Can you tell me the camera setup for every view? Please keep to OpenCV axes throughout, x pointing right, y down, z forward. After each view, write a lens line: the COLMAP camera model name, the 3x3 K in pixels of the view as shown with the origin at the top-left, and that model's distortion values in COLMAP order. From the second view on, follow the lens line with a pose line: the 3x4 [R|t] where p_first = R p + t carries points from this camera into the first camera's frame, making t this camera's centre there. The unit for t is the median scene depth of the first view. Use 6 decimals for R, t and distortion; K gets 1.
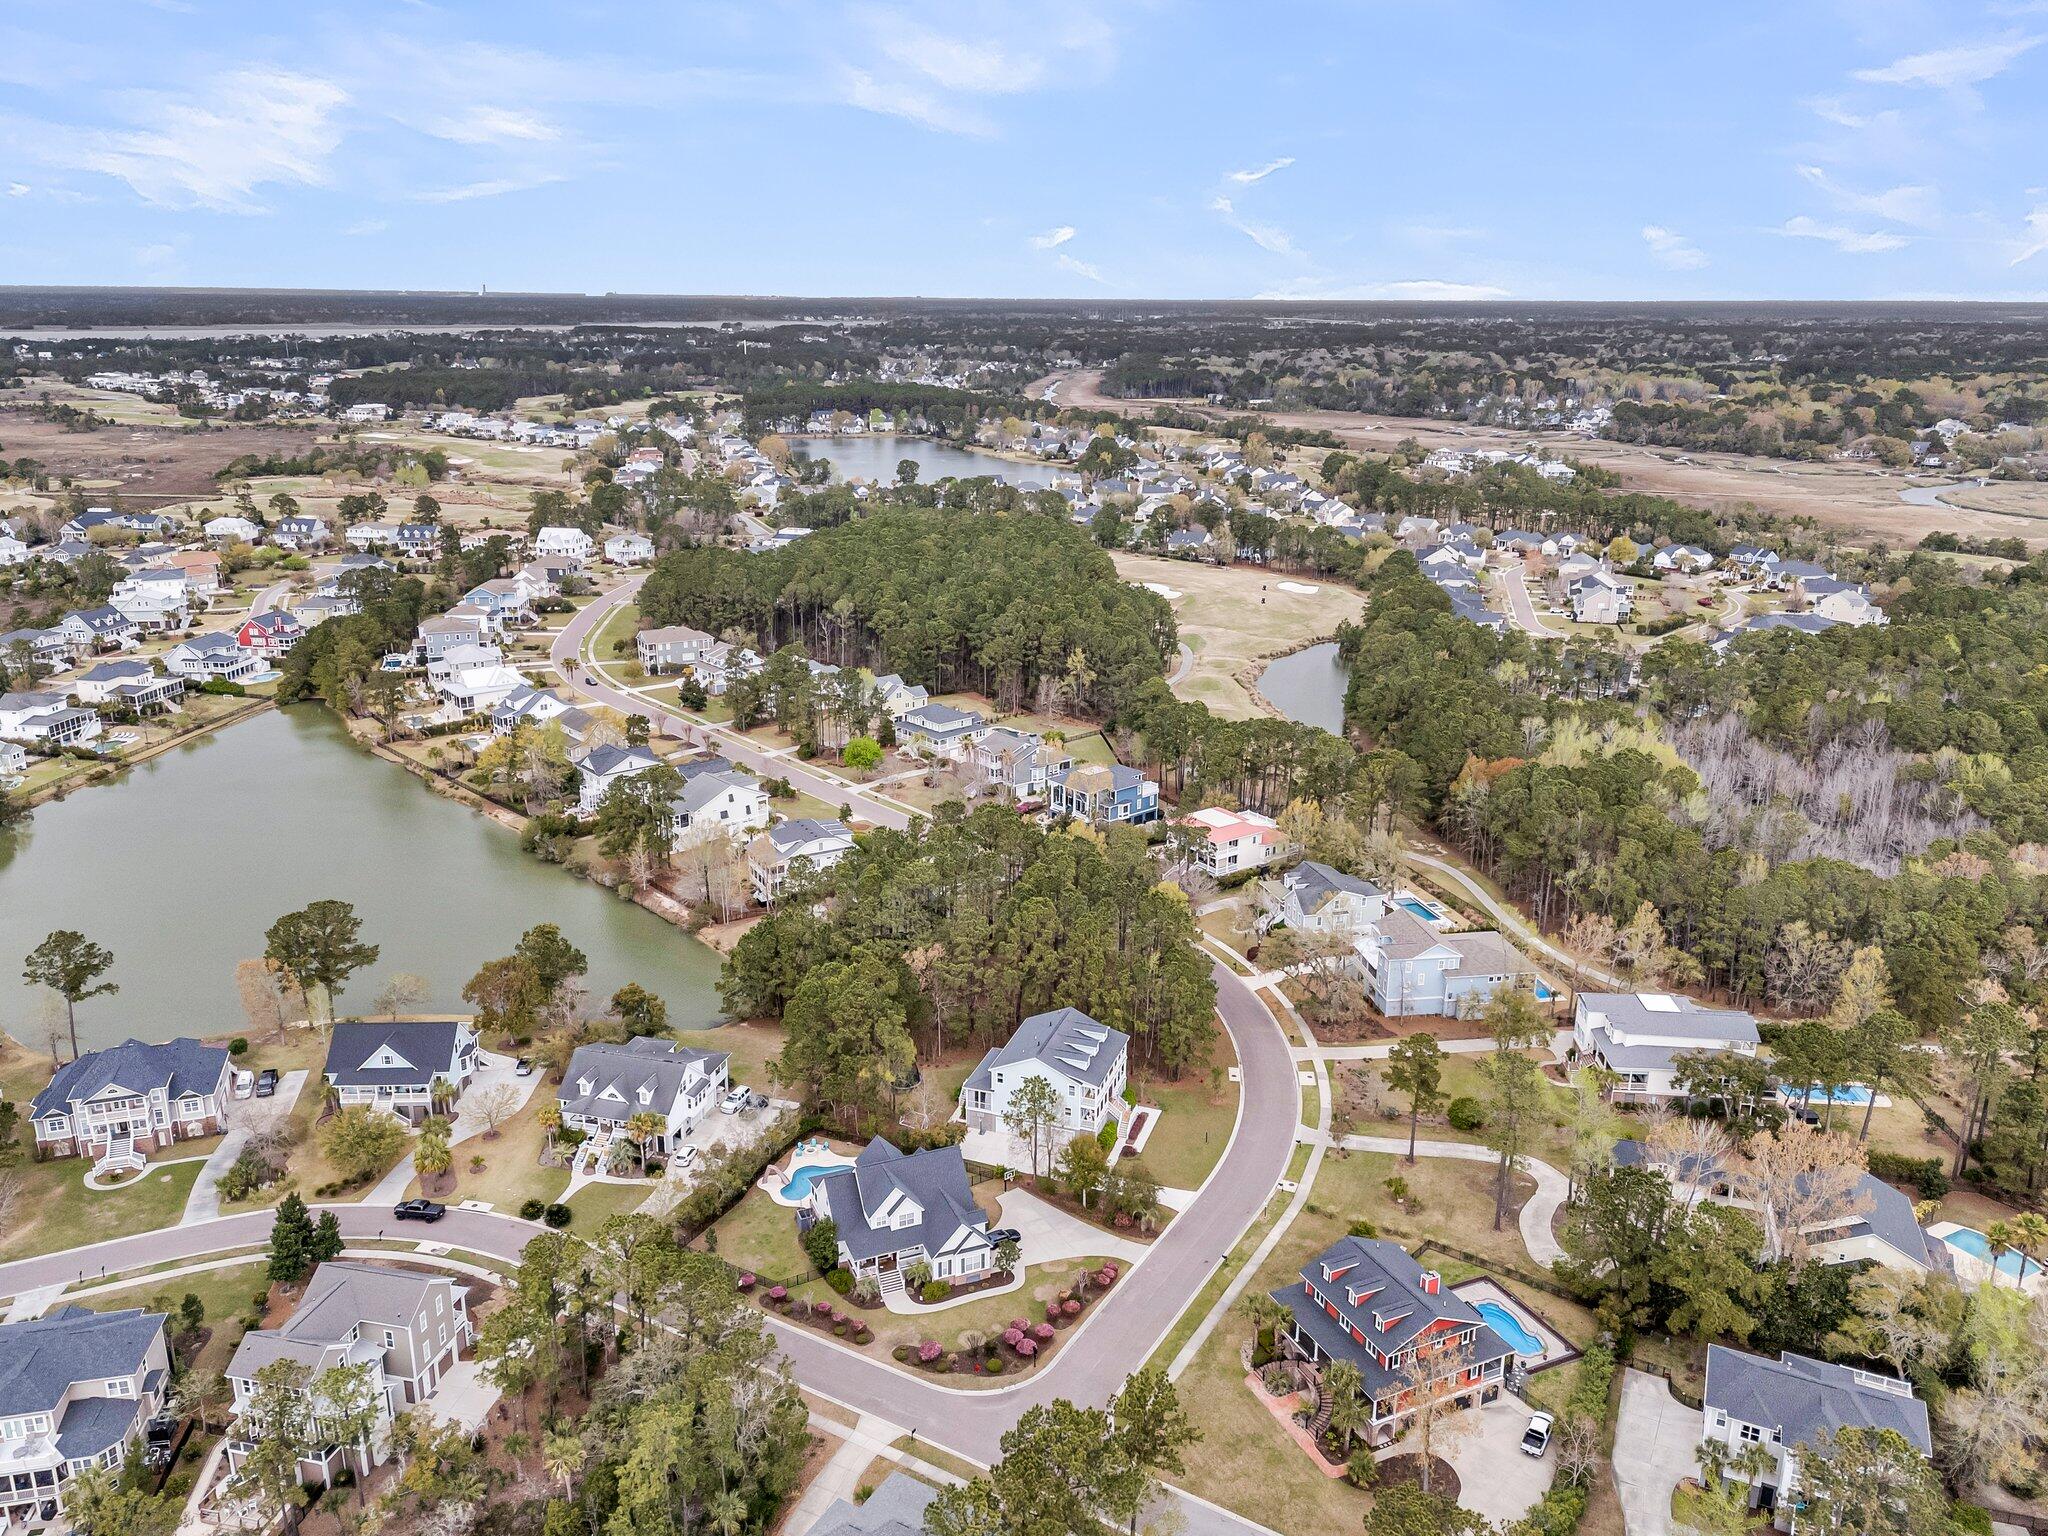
lens RADIAL K [[1512.8, 0, 1035.0], [0, 1512.8, 768.0], [0, 0, 1]] dist [0.078772, -0.079701]
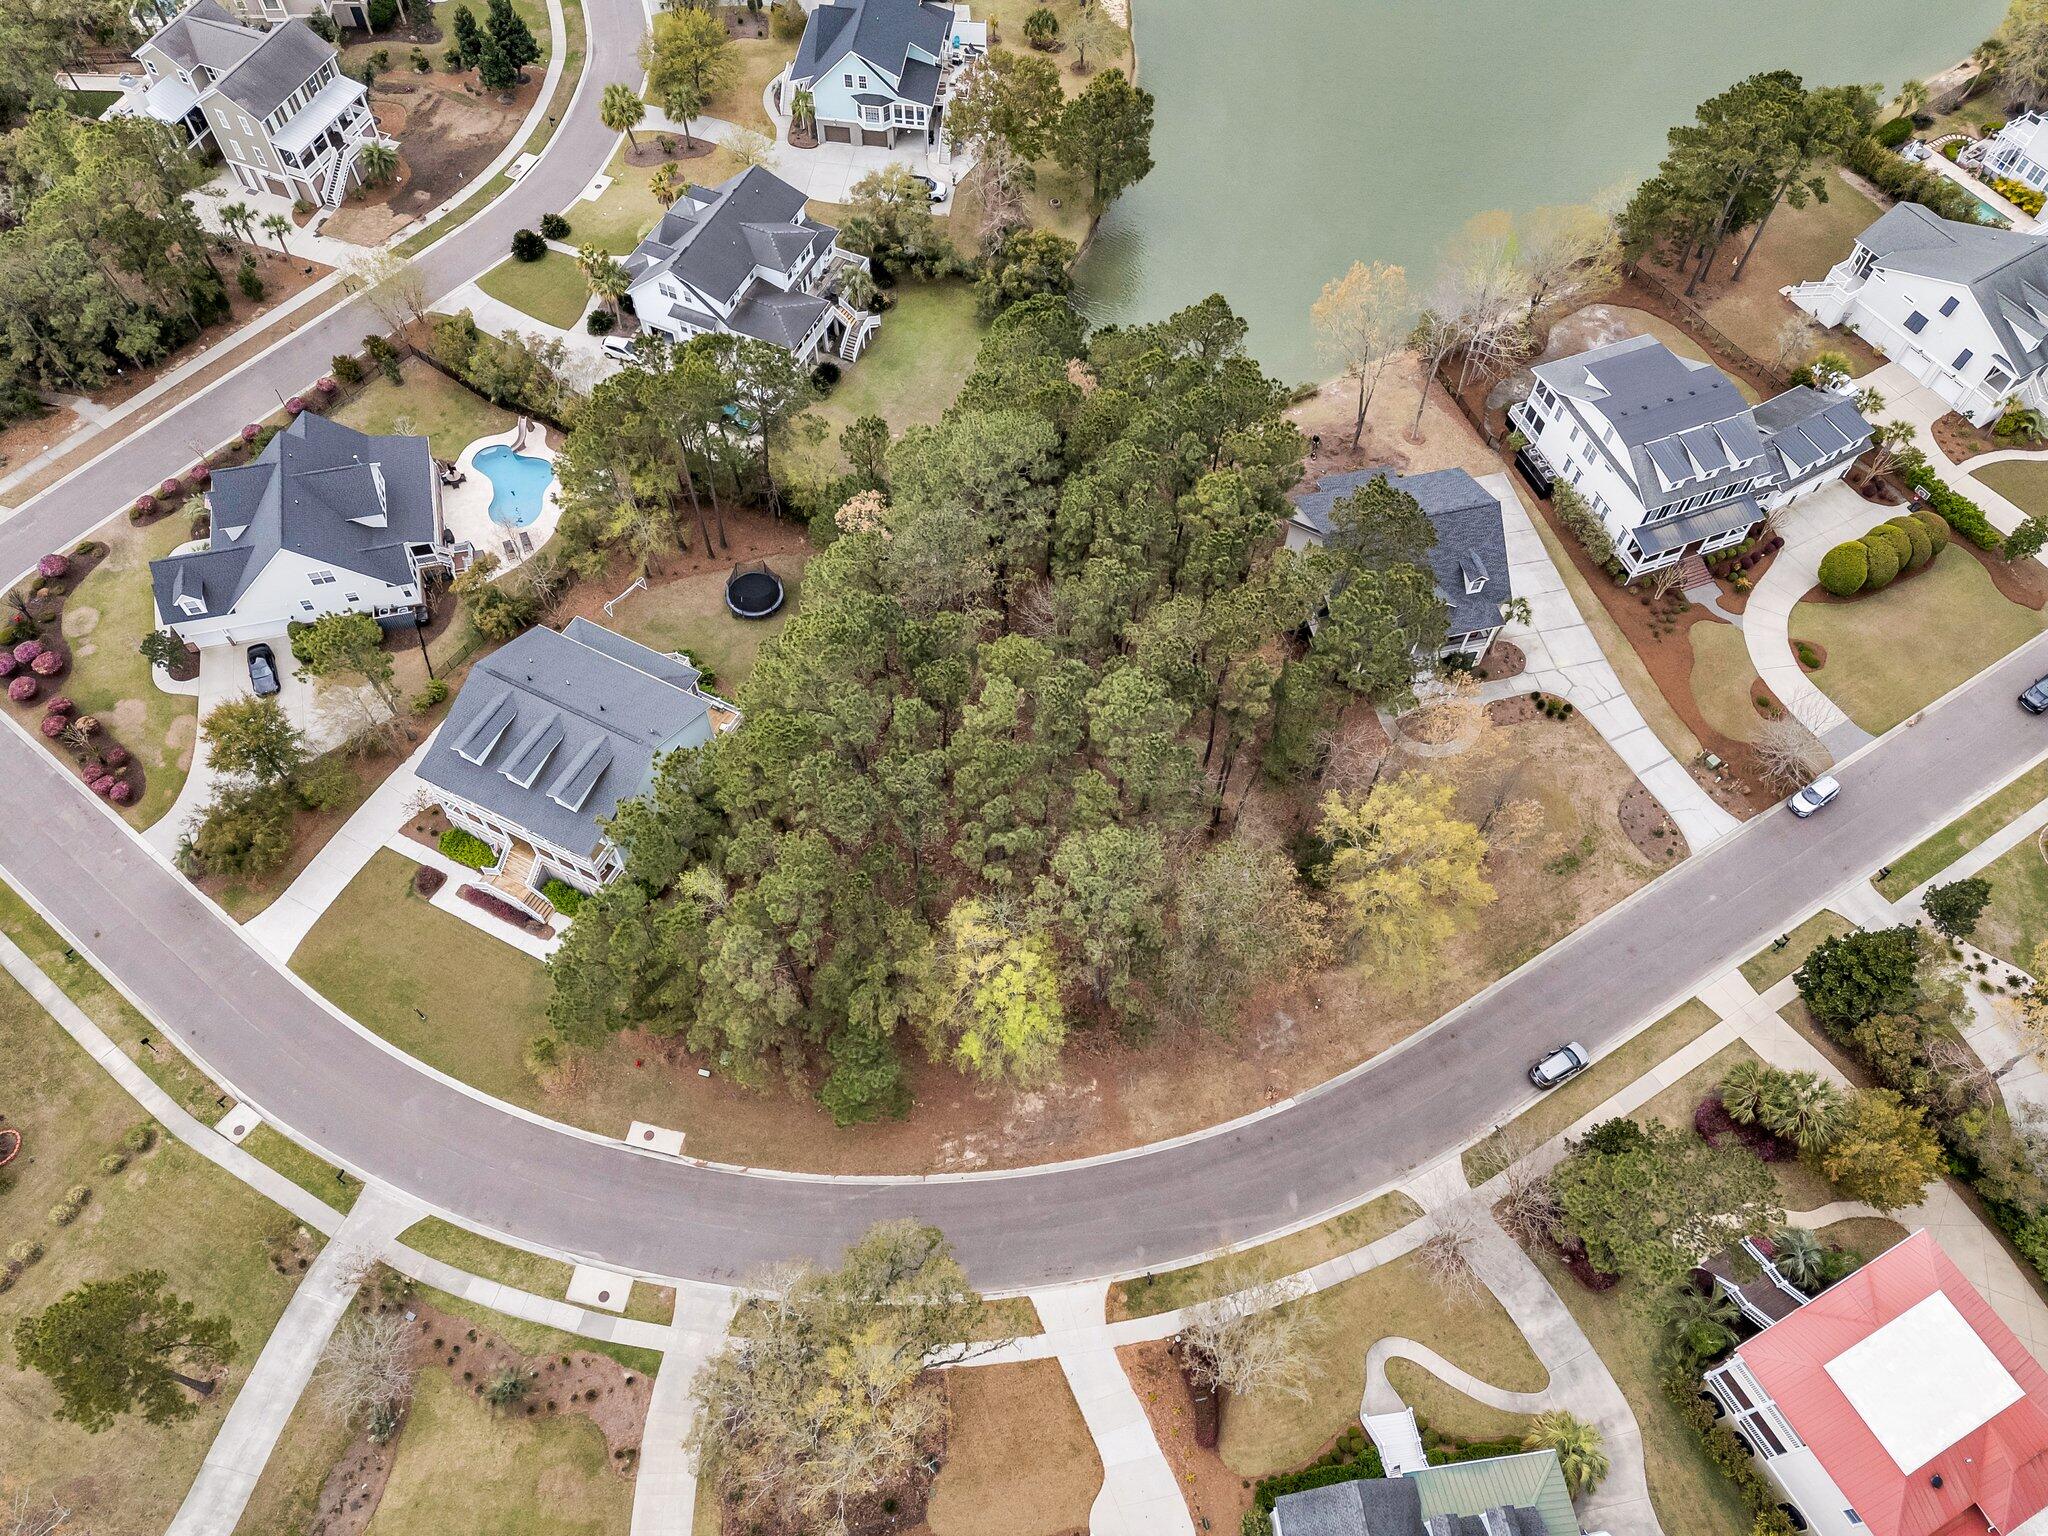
lens RADIAL K [[1512.8, 0, 1035.0], [0, 1512.8, 768.0], [0, 0, 1]] dist [0.078772, -0.079701]
pose [[-0.139955, 0.840527, -0.523381, 0.293555], [-0.318198, 0.462366, 0.827628, -0.320688], [0.937637, 0.282369, 0.202744, 1.065353]]
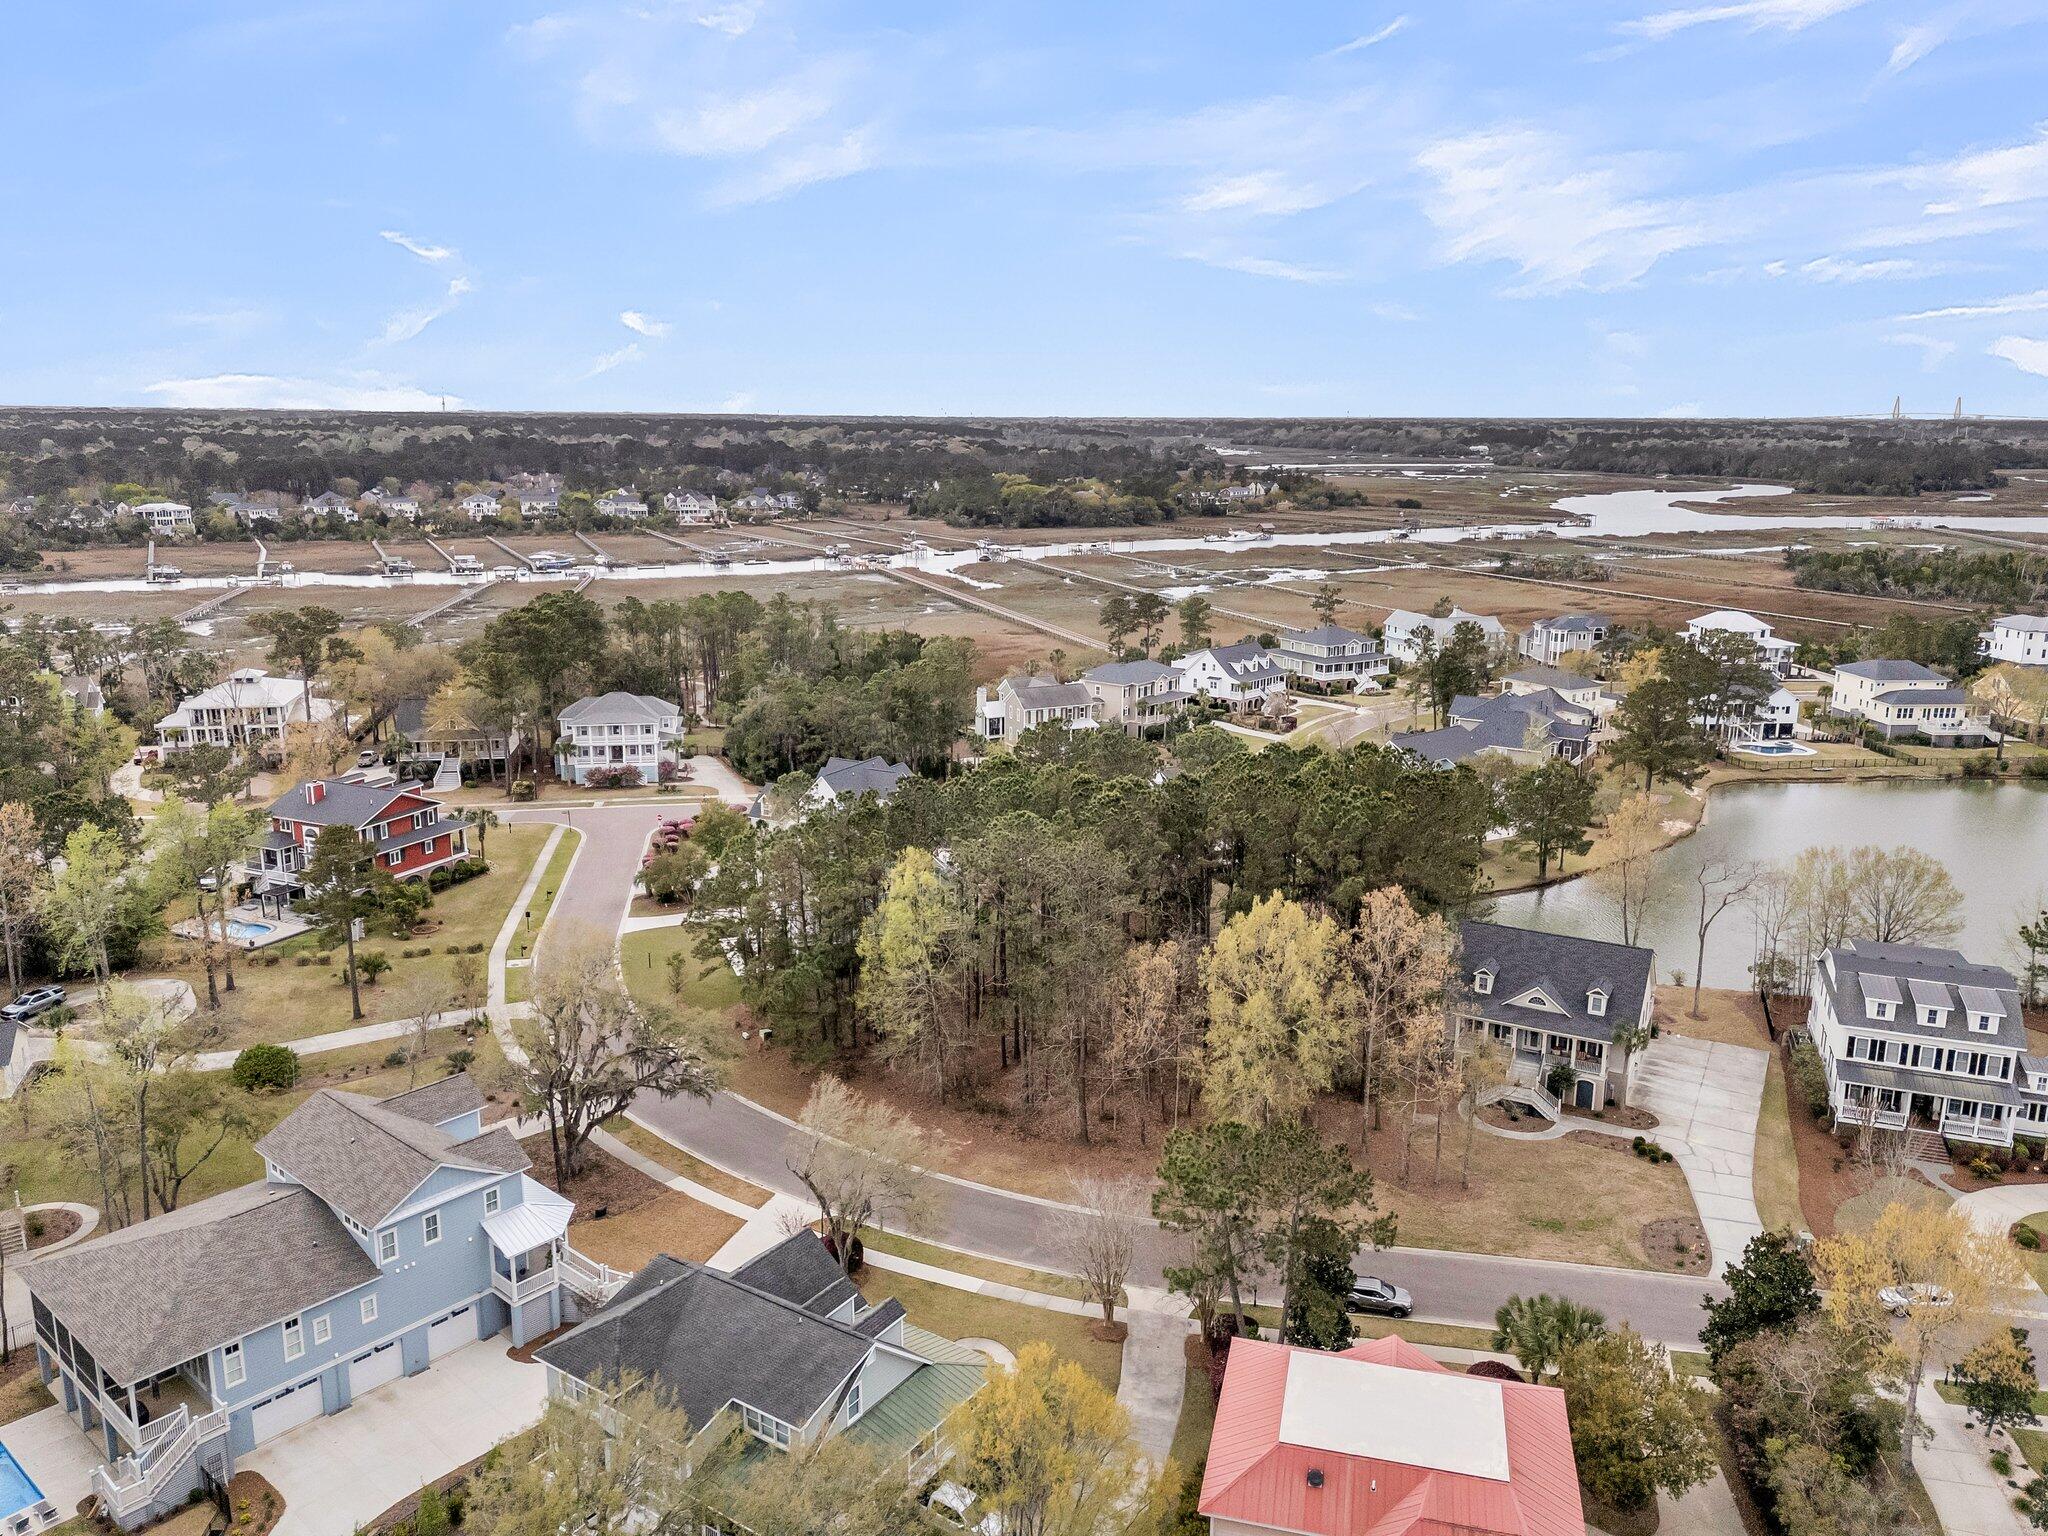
lens RADIAL K [[1512.8, 0, 1035.0], [0, 1512.8, 768.0], [0, 0, 1]] dist [0.078772, -0.079701]
pose [[-0.766699, 0.136765, -0.627270, 0.420728], [-0.202203, 0.875880, 0.438118, -0.203998], [0.609333, 0.462741, -0.643882, 1.545002]]
